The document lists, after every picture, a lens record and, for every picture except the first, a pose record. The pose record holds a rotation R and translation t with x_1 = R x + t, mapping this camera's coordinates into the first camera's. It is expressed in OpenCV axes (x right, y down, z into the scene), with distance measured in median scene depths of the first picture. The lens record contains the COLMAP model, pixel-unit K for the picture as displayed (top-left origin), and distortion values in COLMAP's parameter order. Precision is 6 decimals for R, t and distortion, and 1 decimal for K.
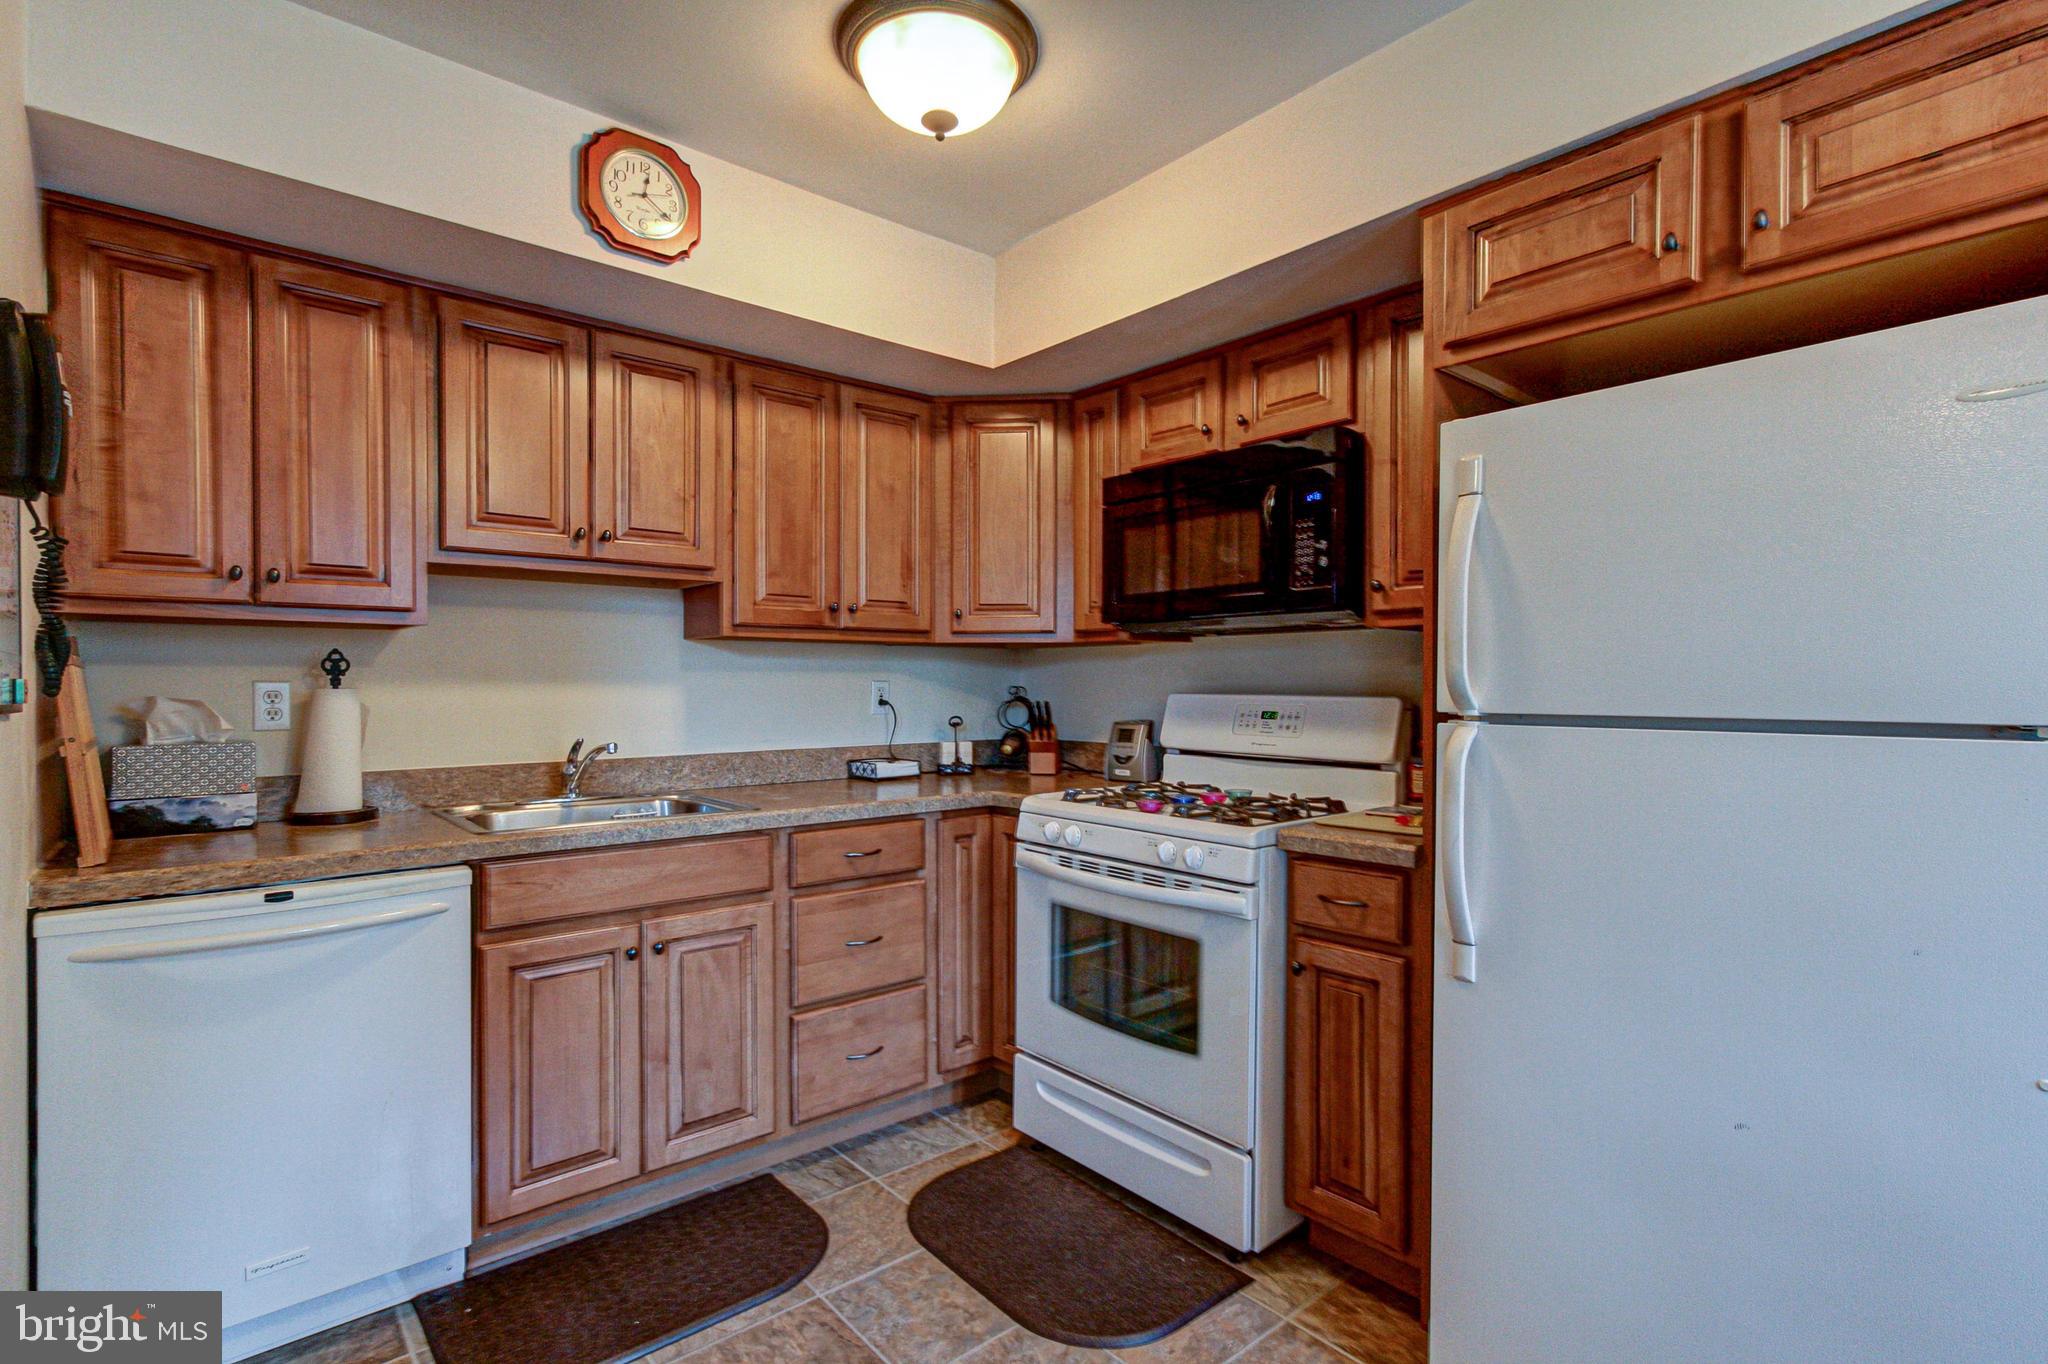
lens RADIAL K [[982.9, 0, 1024.0], [0, 982.9, 697.8], [0, 0, 1]] dist [-0.000943, 0.005854]
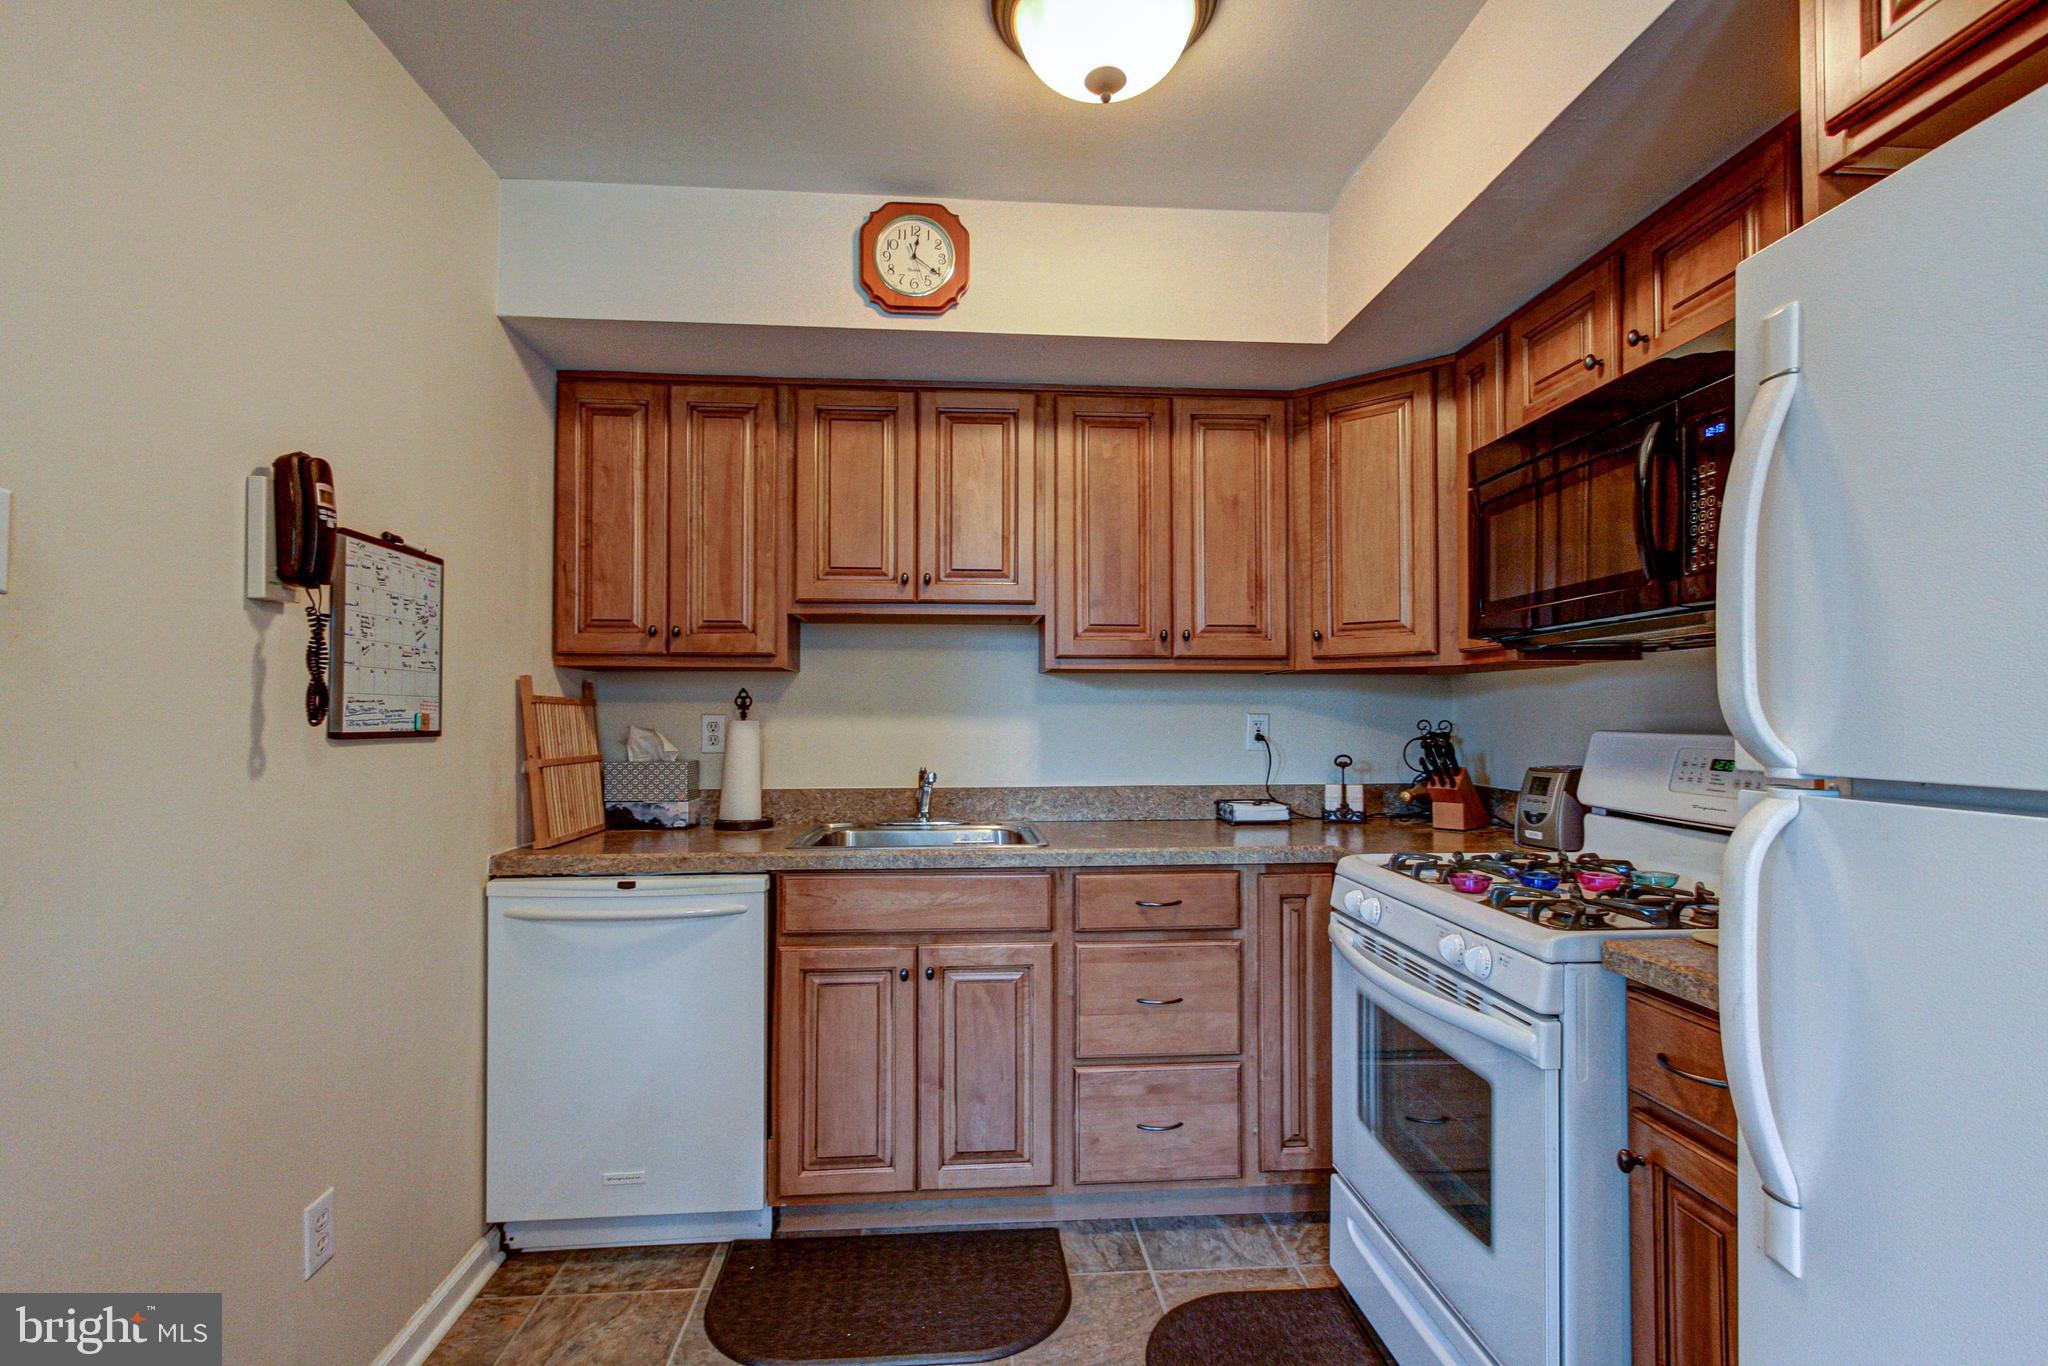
lens RADIAL K [[971.0, 0, 1024.1], [0, 971.0, 699.4], [0, 0, 1]] dist [0.001992, 0.000616]
pose [[0.808848, -0.008629, -0.587955, 0.275391], [-0.009650, 0.999563, -0.027945, -0.004313], [0.587939, 0.028277, 0.808411, 0.201068]]
